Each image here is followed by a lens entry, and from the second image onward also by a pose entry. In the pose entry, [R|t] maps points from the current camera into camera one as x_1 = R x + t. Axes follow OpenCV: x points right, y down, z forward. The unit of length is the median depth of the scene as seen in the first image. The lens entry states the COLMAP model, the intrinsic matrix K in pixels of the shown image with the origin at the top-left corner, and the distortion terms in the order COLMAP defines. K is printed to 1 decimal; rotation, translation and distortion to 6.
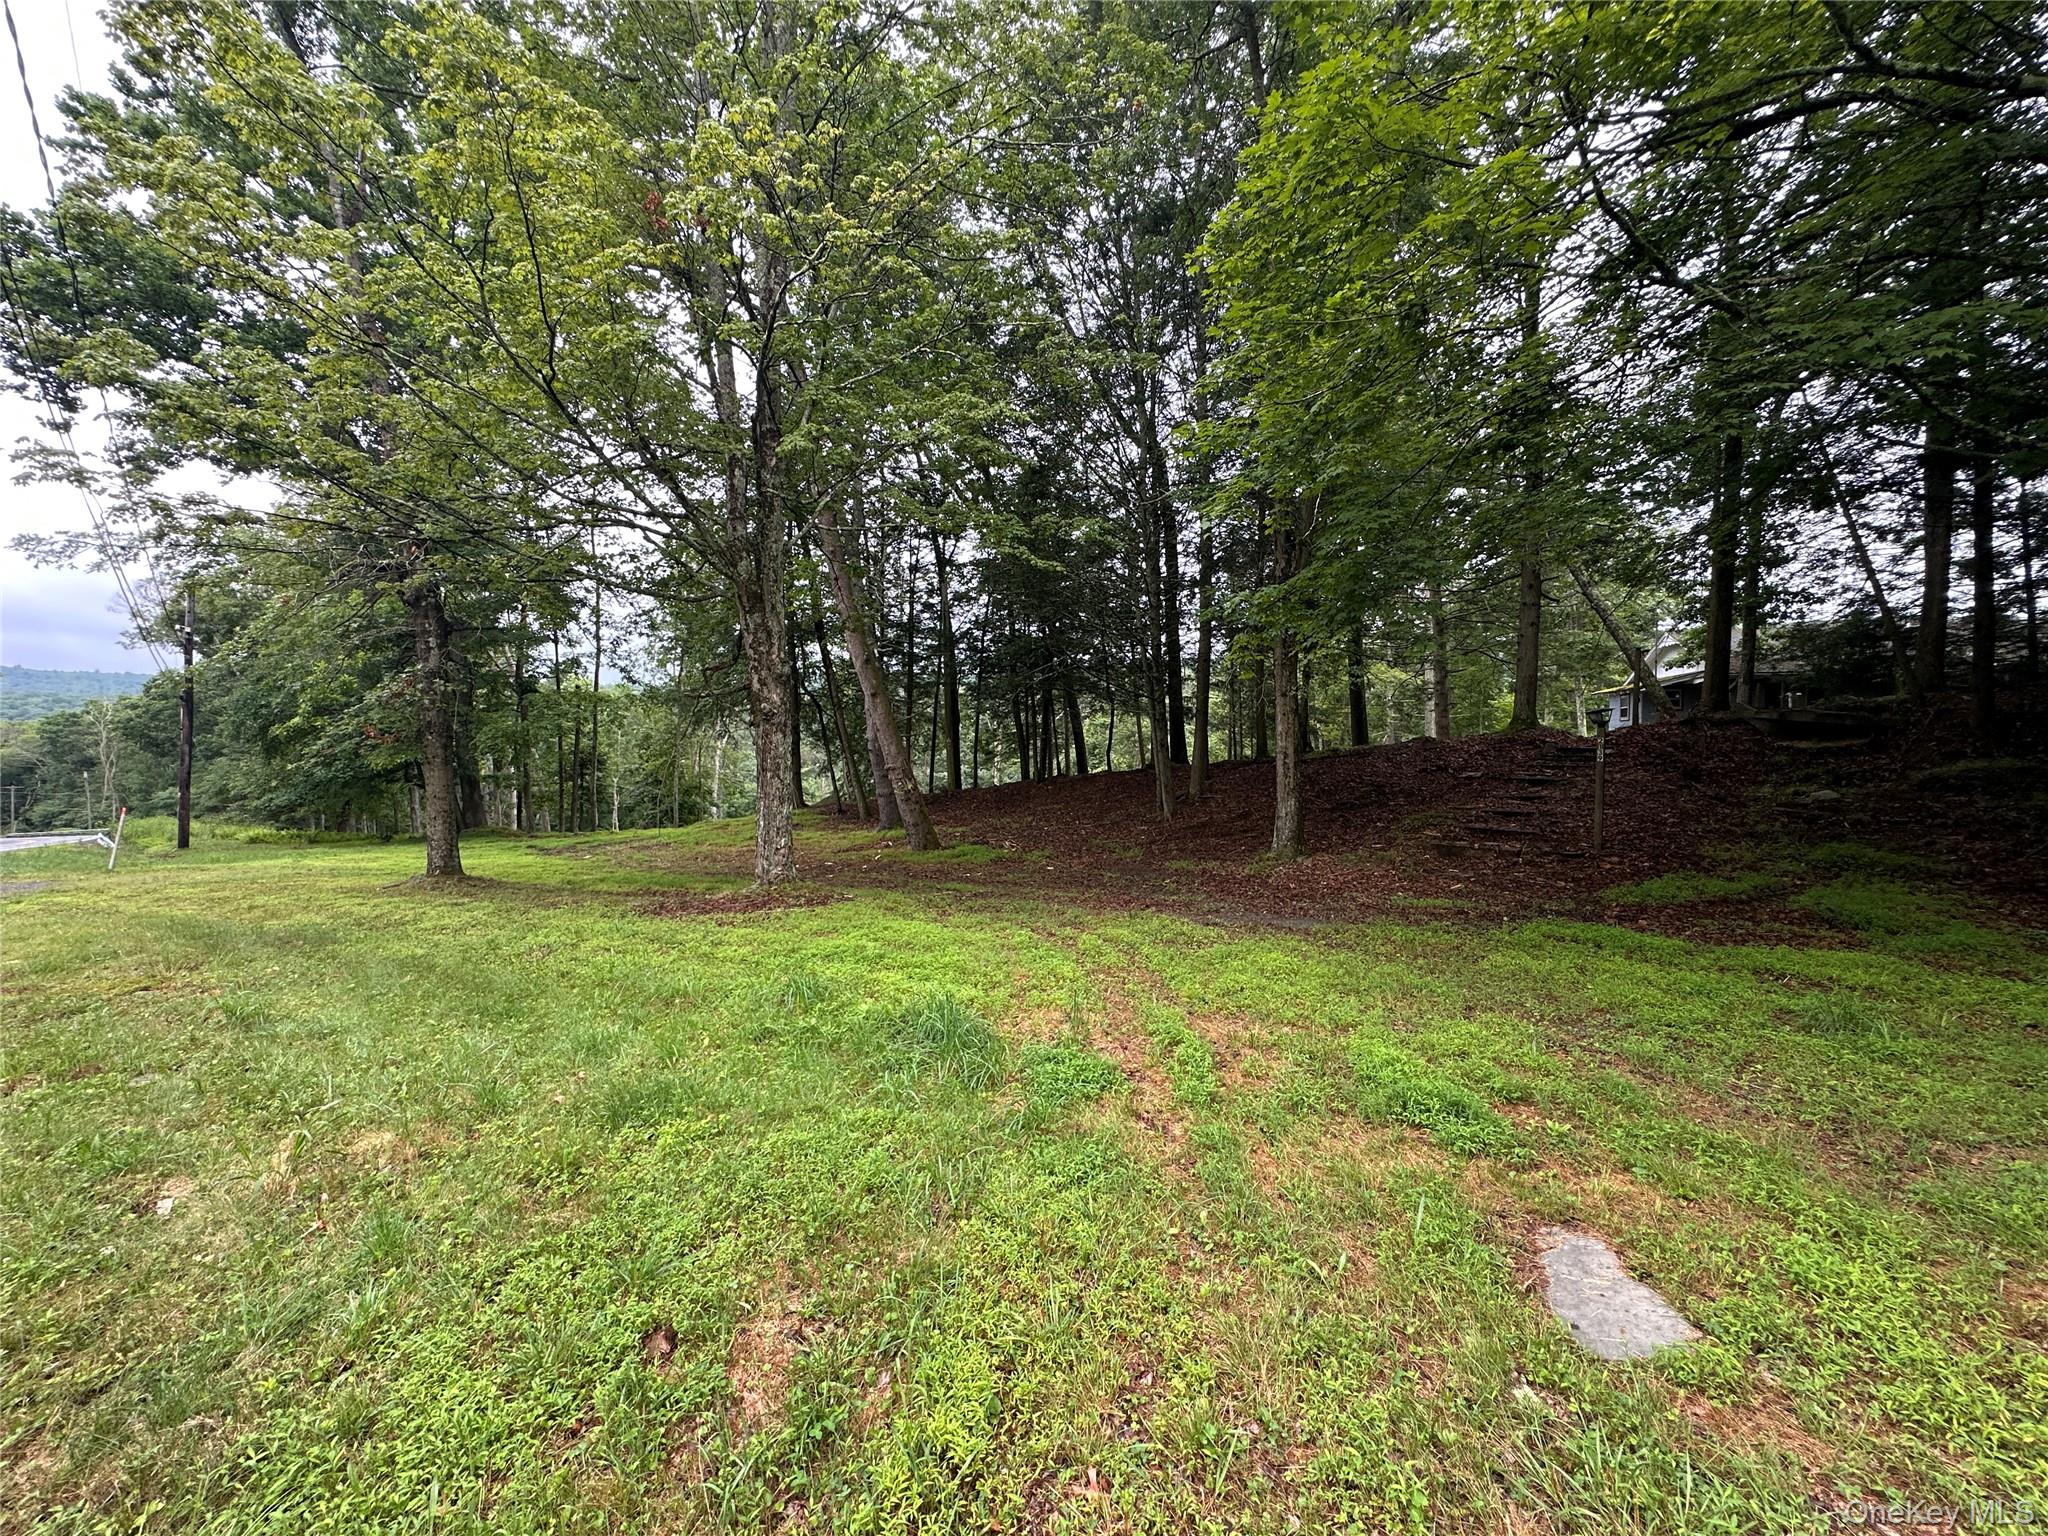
lens RADIAL K [[813.5, 0, 1025.5], [0, 813.5, 767.1], [0, 0, 1]] dist [-0.005605, 0.001315]
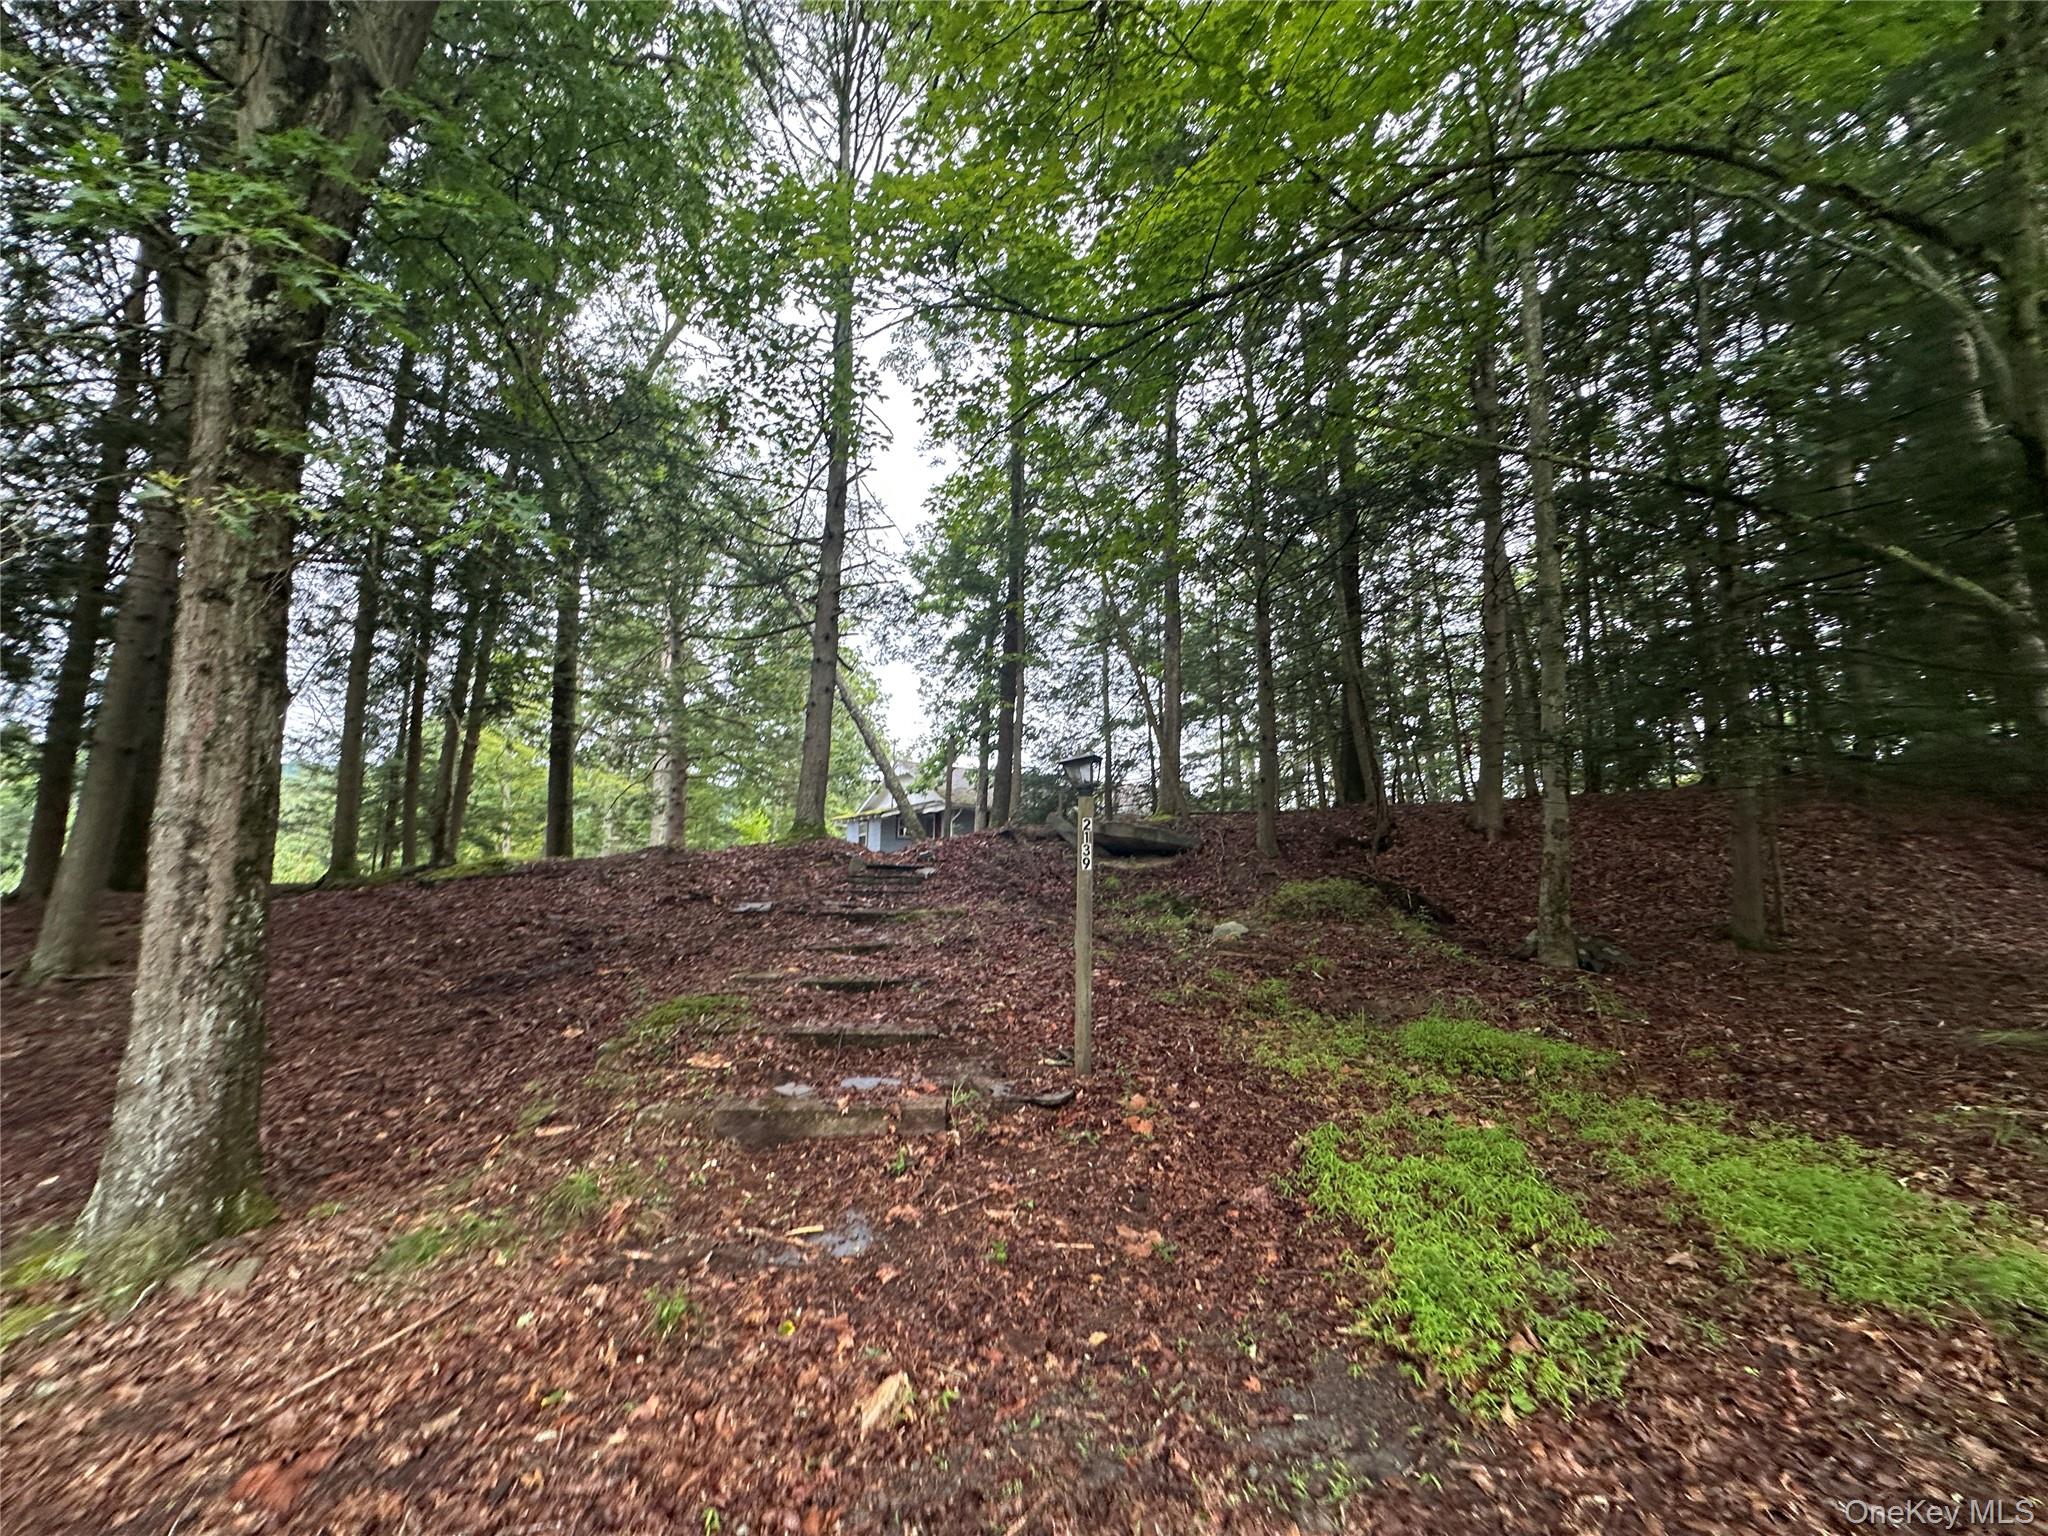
lens RADIAL K [[813.5, 0, 1025.5], [0, 813.5, 767.1], [0, 0, 1]] dist [-0.005605, 0.001315]
pose [[0.621127, 0.123697, 0.773887, 0.236869], [0.005956, 0.986692, -0.162491, 0.006754], [-0.783687, 0.105537, 0.612124, 0.537466]]
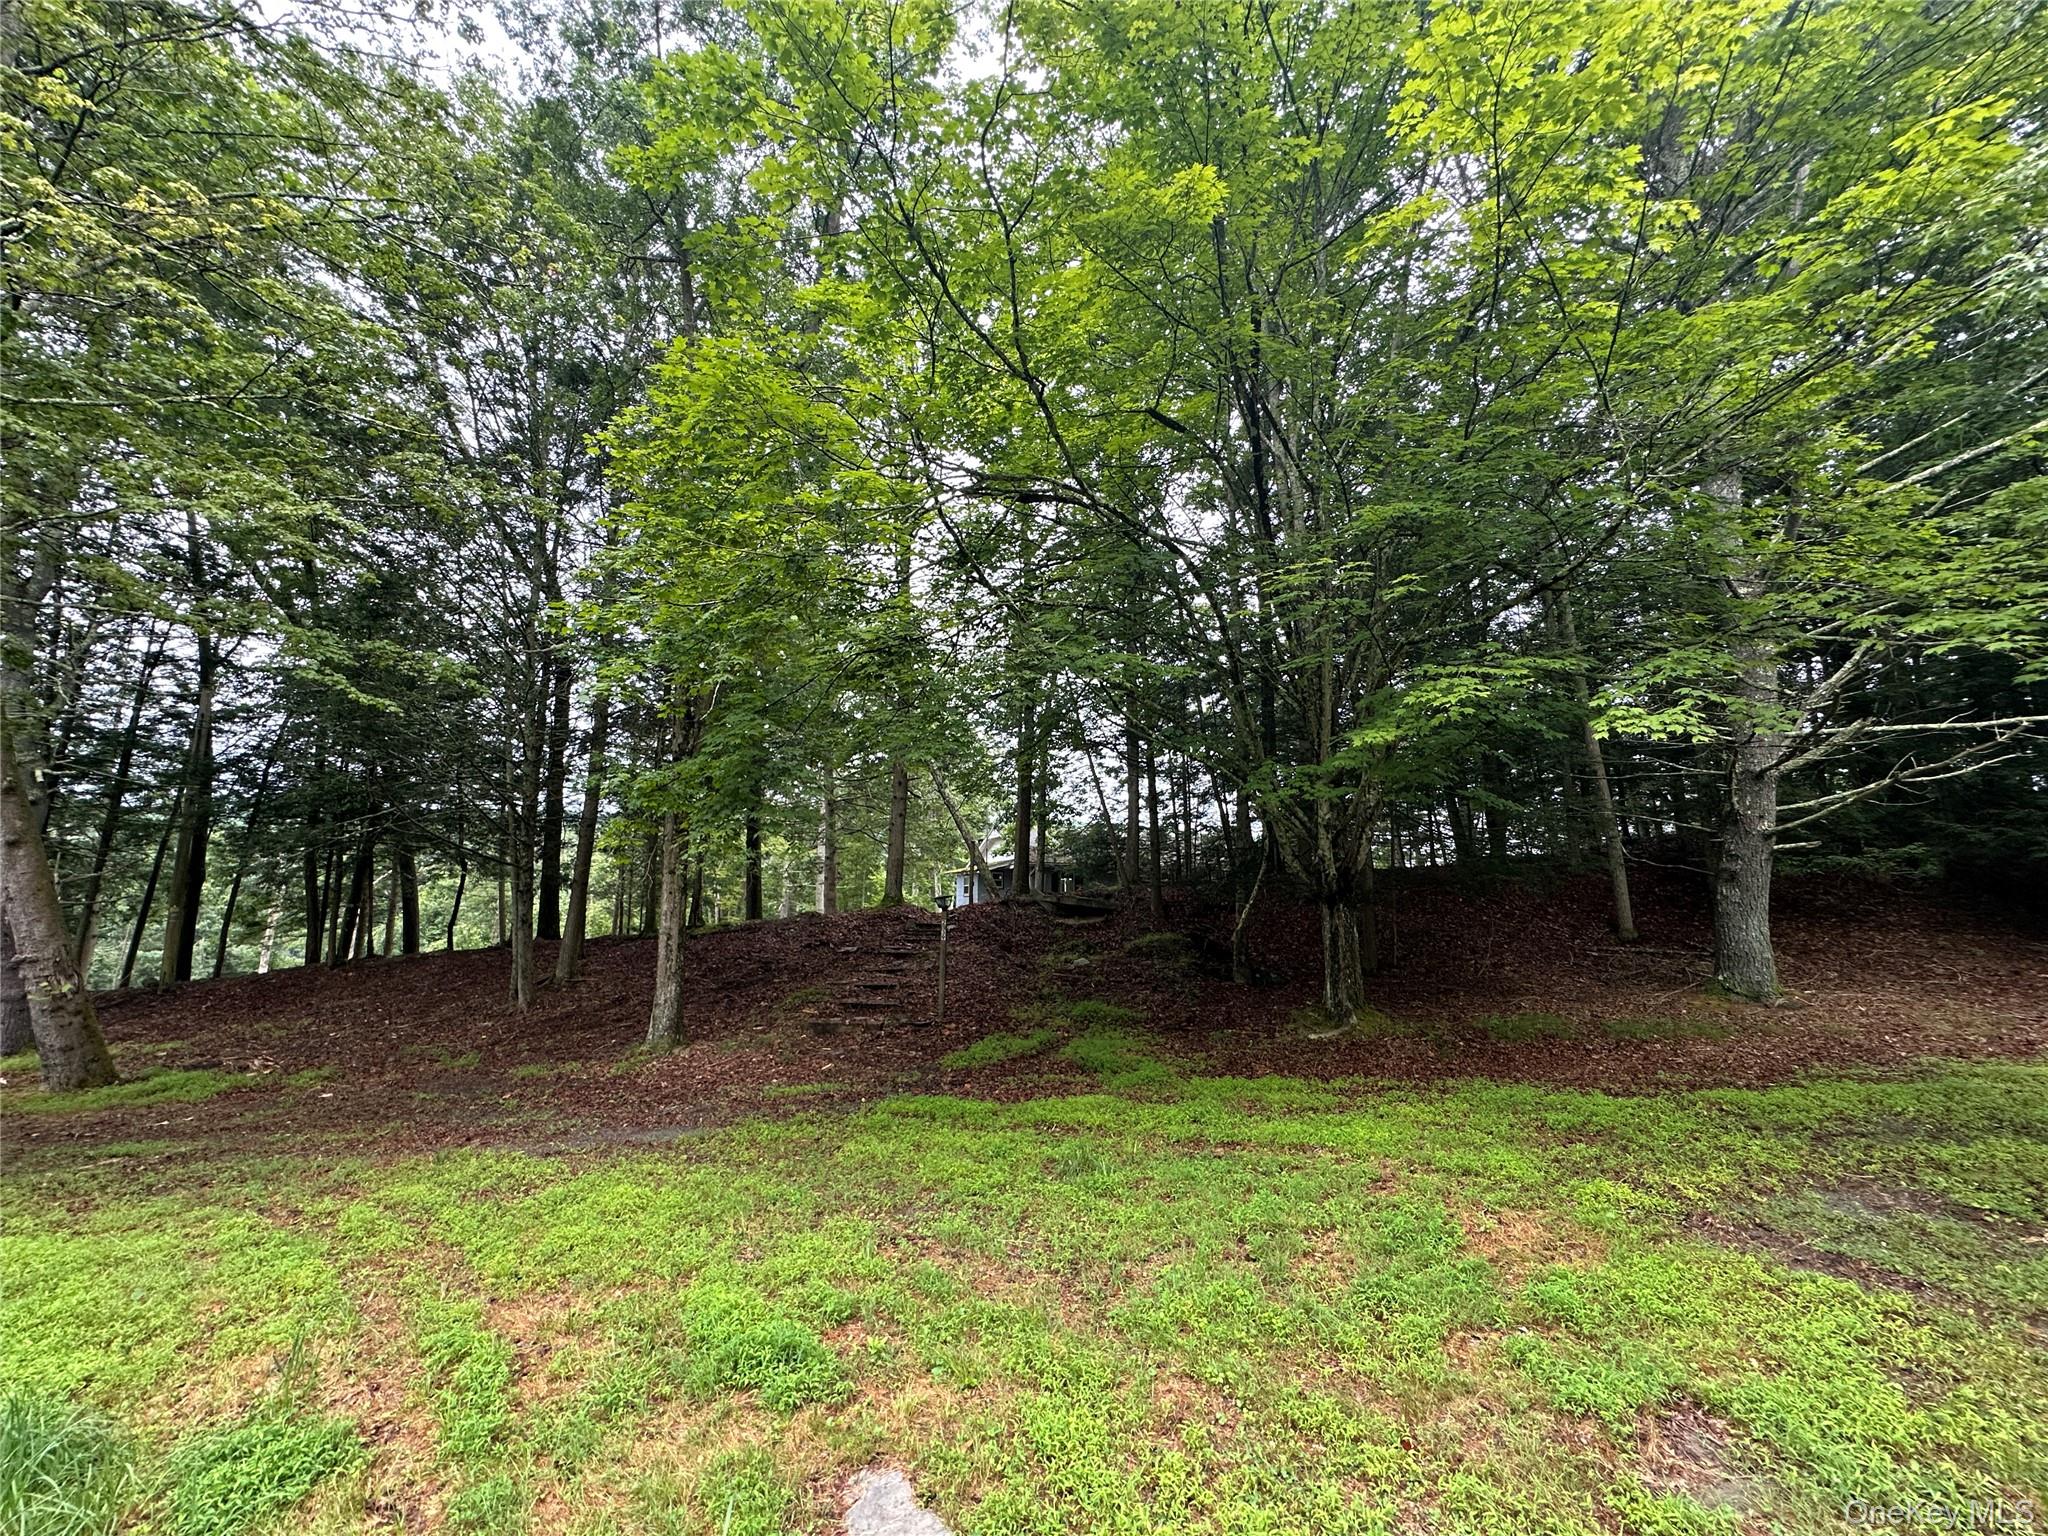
lens RADIAL K [[813.5, 0, 1025.5], [0, 813.5, 767.1], [0, 0, 1]] dist [-0.005605, 0.001315]
pose [[0.761533, 0.119694, 0.636978, 0.008633], [0.012315, 0.979950, -0.198865, -0.011967], [-0.648010, 0.159286, 0.744790, -0.002677]]
